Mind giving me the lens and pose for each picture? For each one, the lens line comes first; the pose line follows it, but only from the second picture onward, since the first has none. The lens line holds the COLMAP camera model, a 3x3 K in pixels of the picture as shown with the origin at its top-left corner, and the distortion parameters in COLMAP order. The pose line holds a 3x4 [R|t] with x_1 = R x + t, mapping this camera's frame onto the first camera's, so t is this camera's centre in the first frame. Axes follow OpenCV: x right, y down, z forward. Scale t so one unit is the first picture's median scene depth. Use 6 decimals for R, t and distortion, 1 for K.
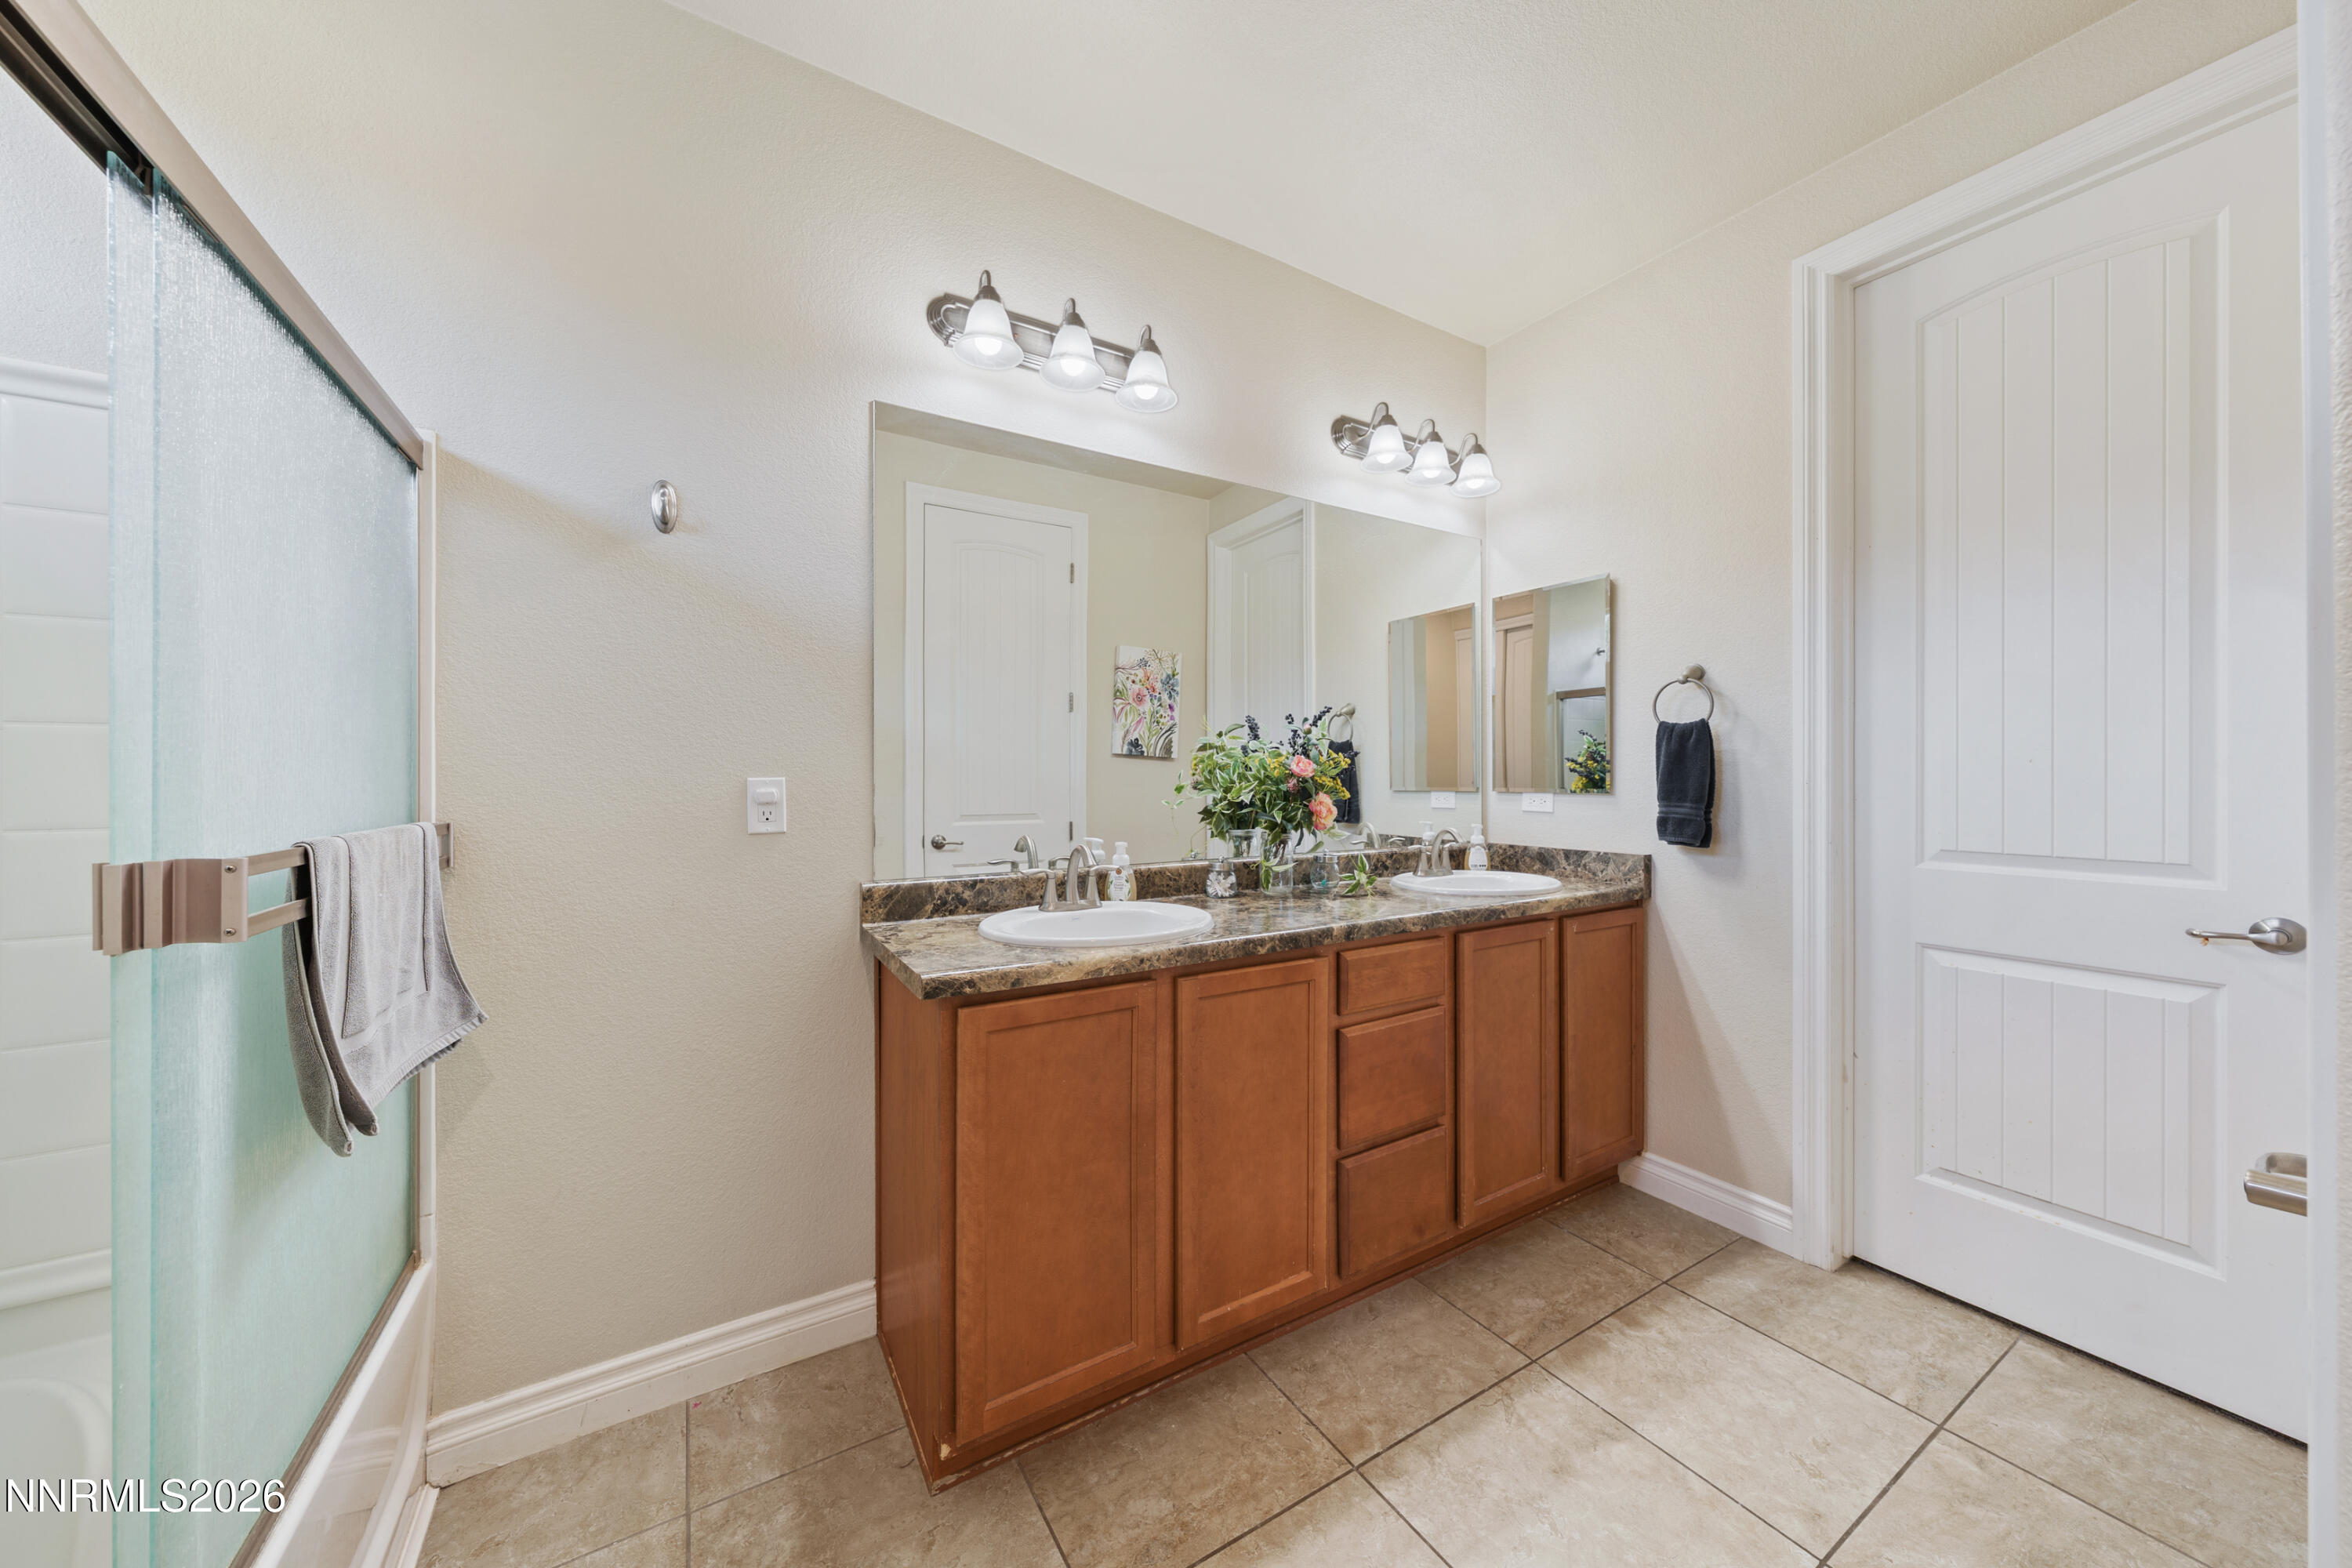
lens RADIAL K [[801.1, 0, 1190.5], [0, 801.1, 777.4], [0, 0, 1]] dist [-0.001508, -0.000195]
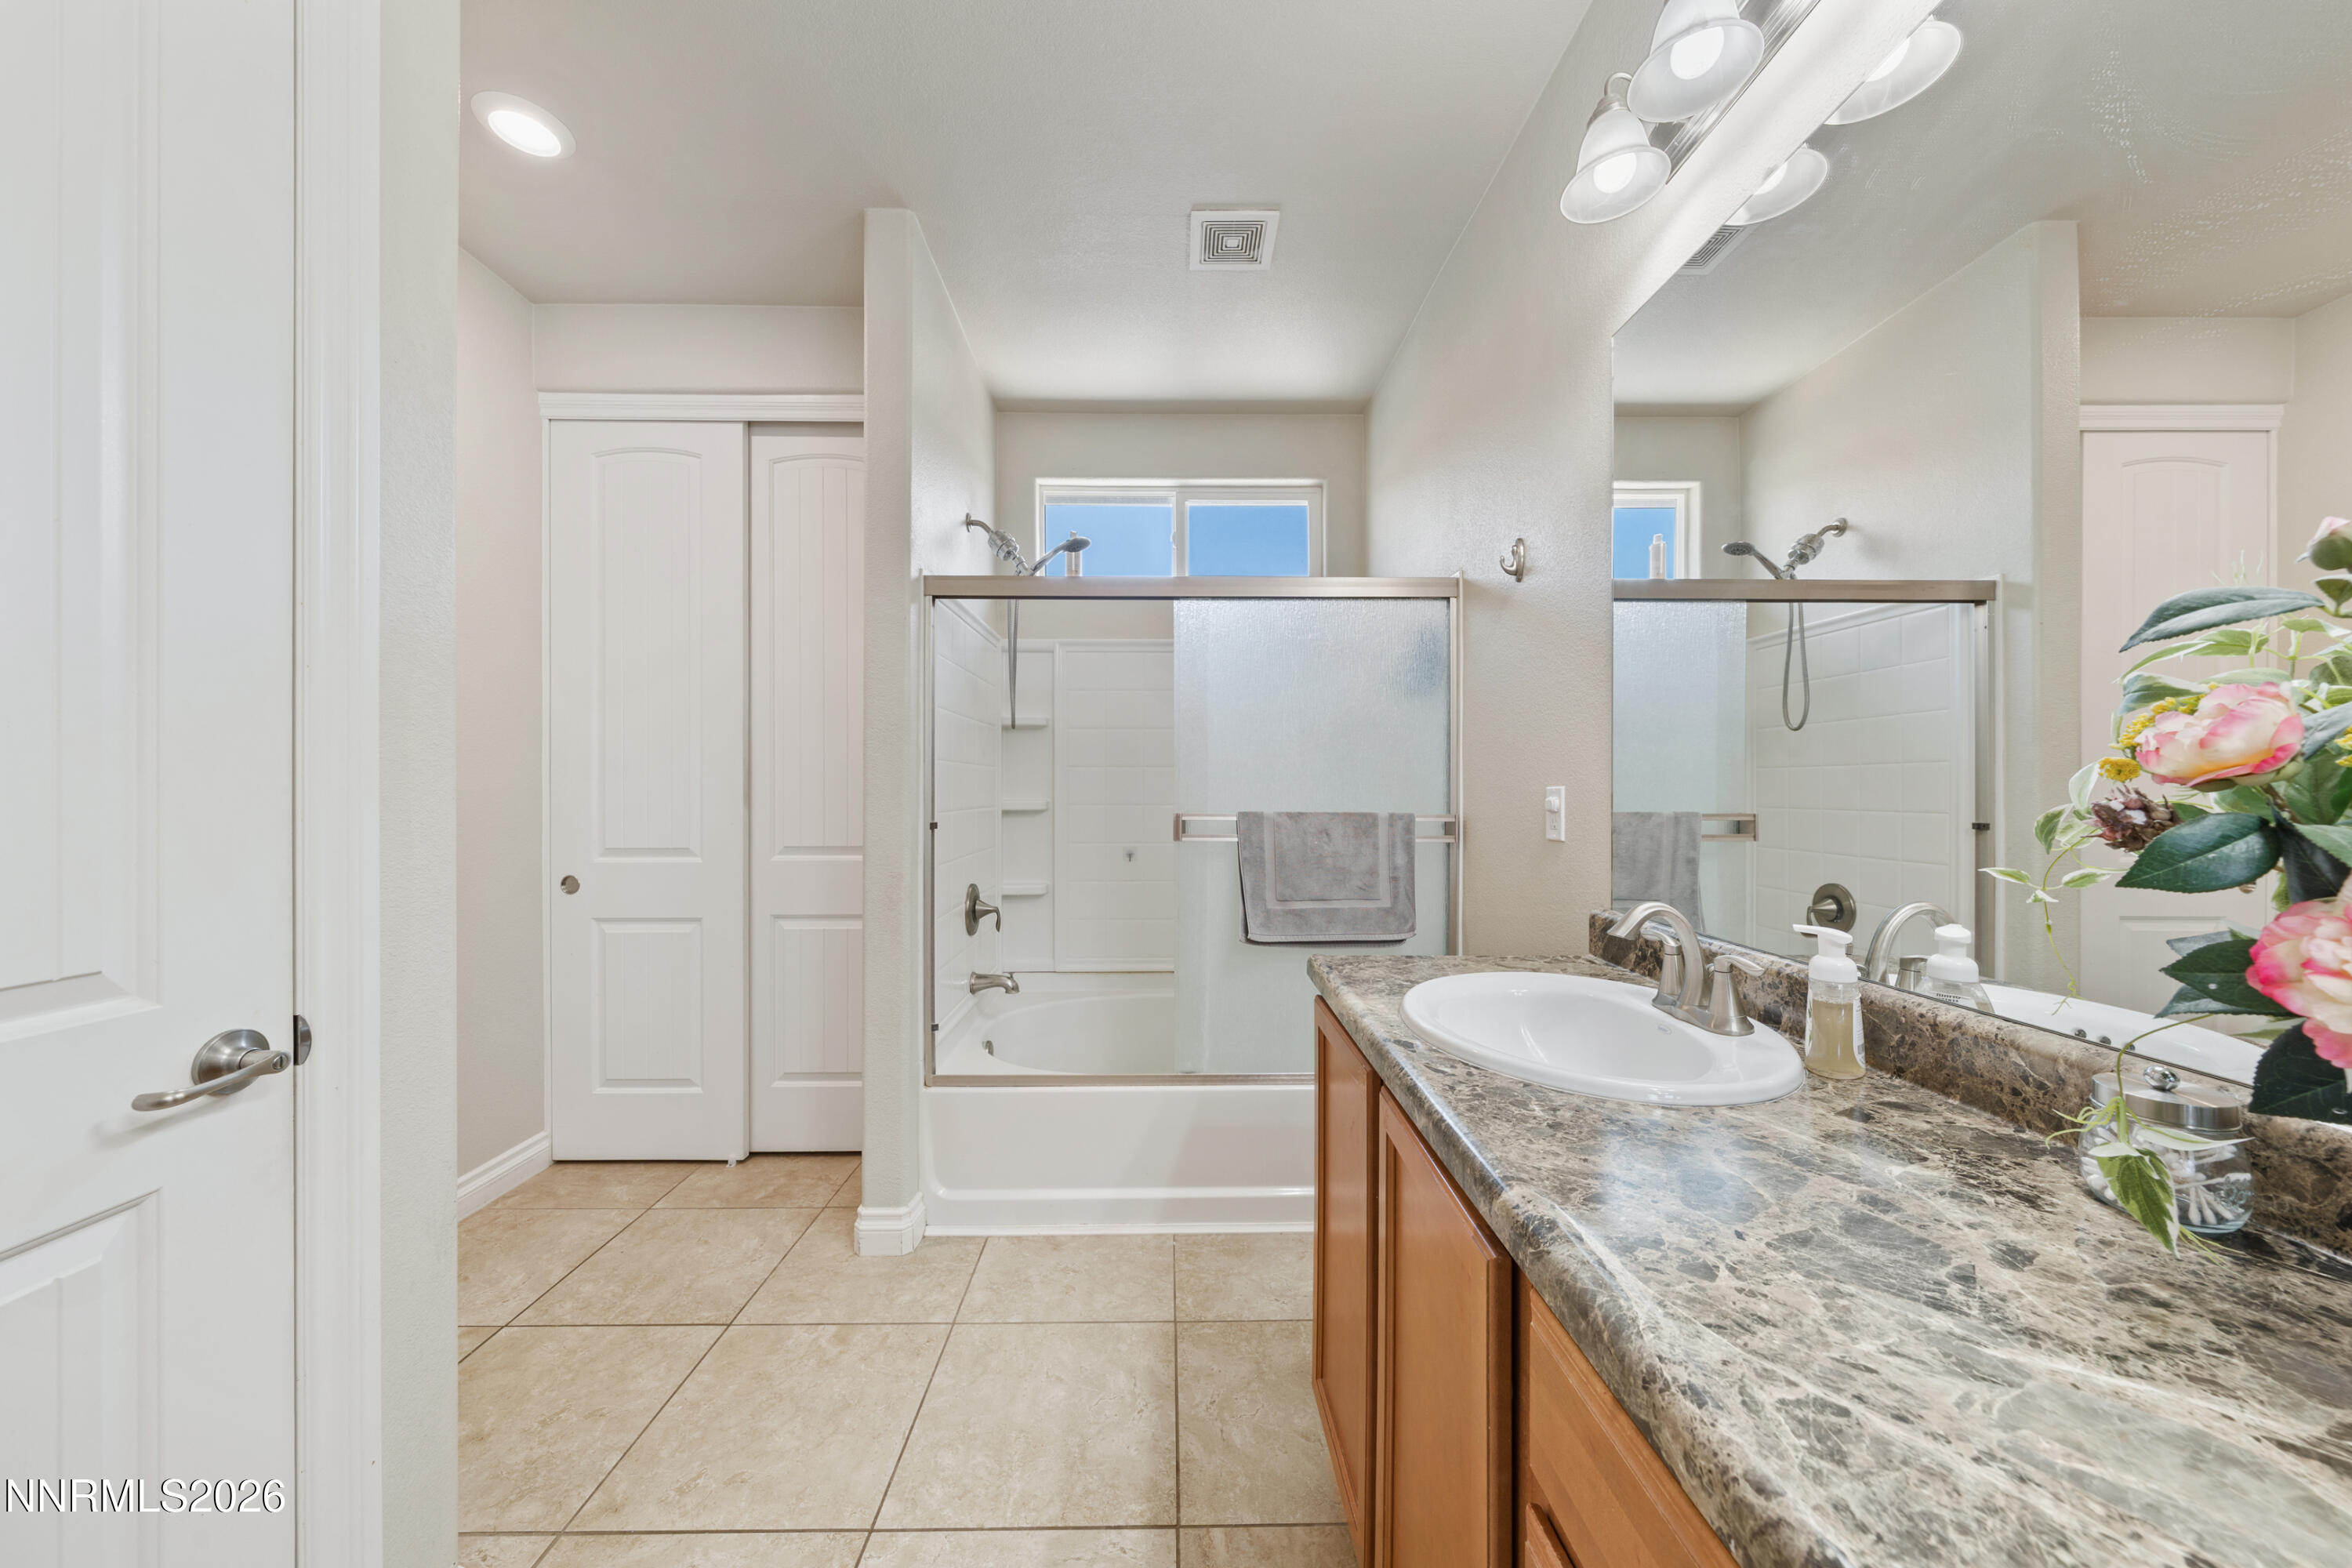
lens RADIAL K [[801.1, 0, 1174.5], [0, 801.1, 787.4], [0, 0, 1]] dist [-0.001508, -0.000195]
pose [[-0.506458, 0.002049, -0.862262, 0.493989], [-0.000473, 0.999996, 0.002655, -0.001876], [0.862265, 0.001753, -0.506455, 0.895438]]
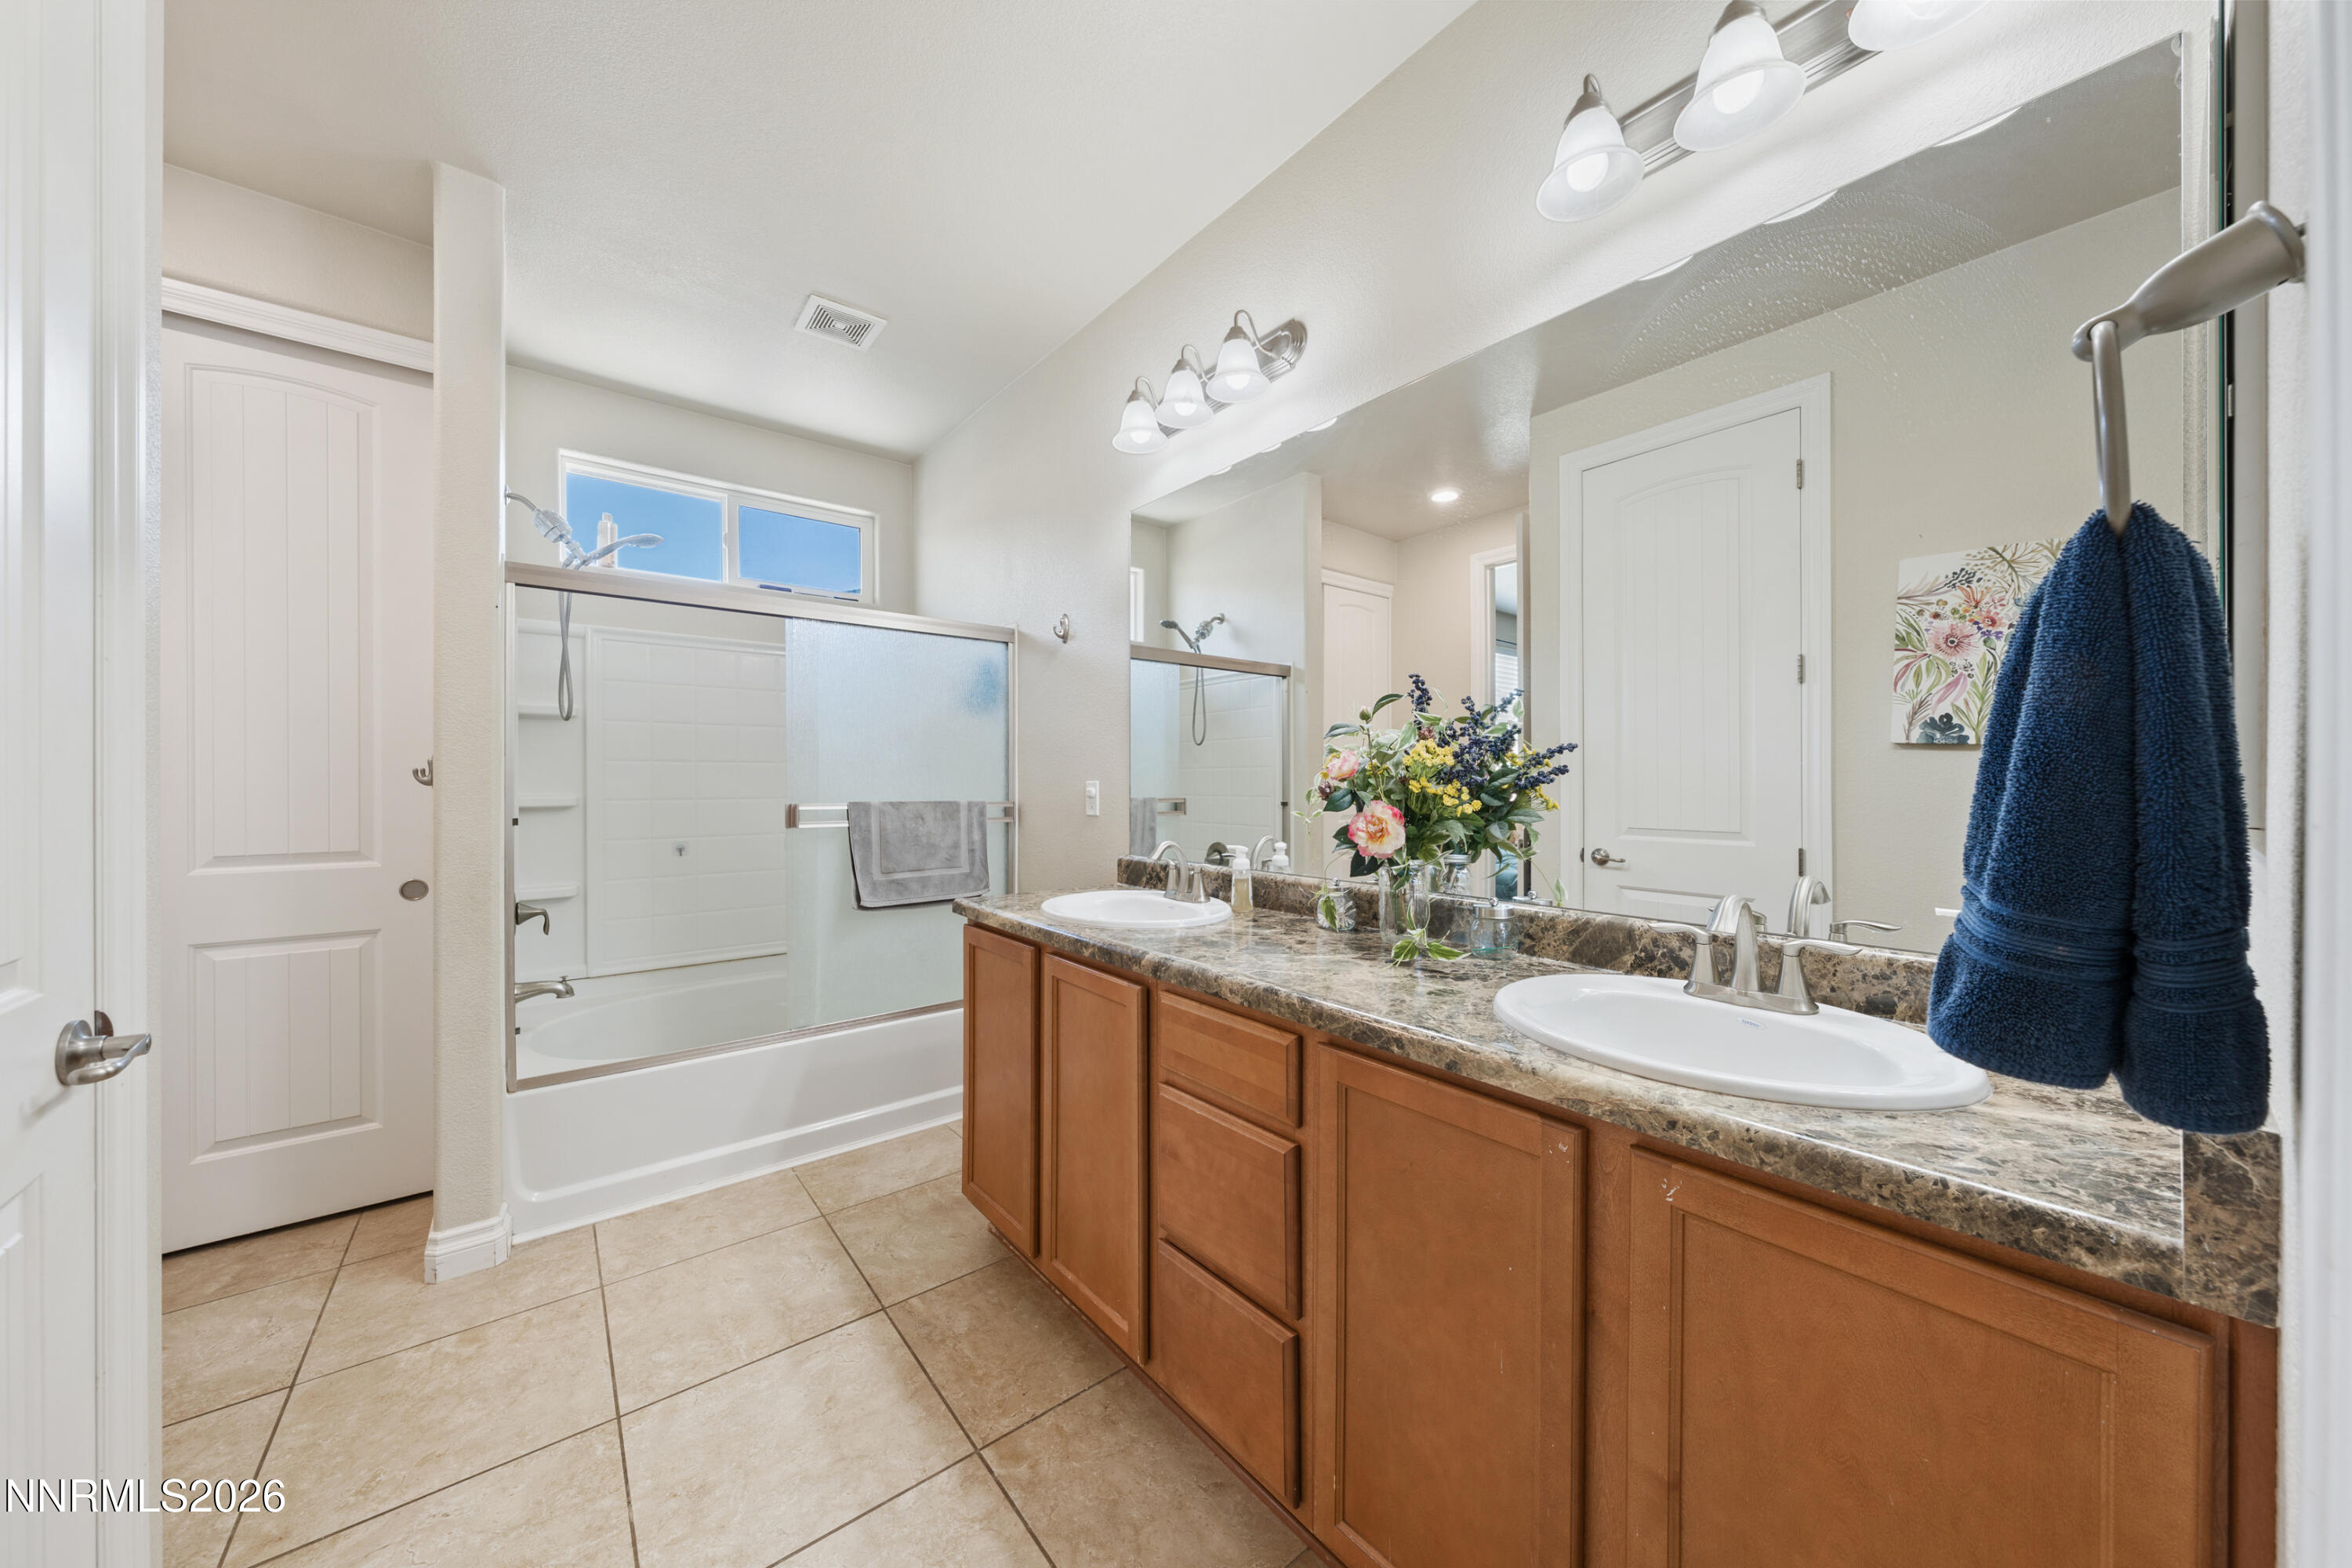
lens RADIAL K [[801.1, 0, 1167.8], [0, 801.1, 781.0], [0, 0, 1]] dist [-0.001508, -0.000195]
pose [[0.120614, 0.000402, -0.992699, 0.879114], [-0.000907, 1.000000, 0.000295, -0.001219], [0.992699, 0.000865, 0.120614, 0.779891]]
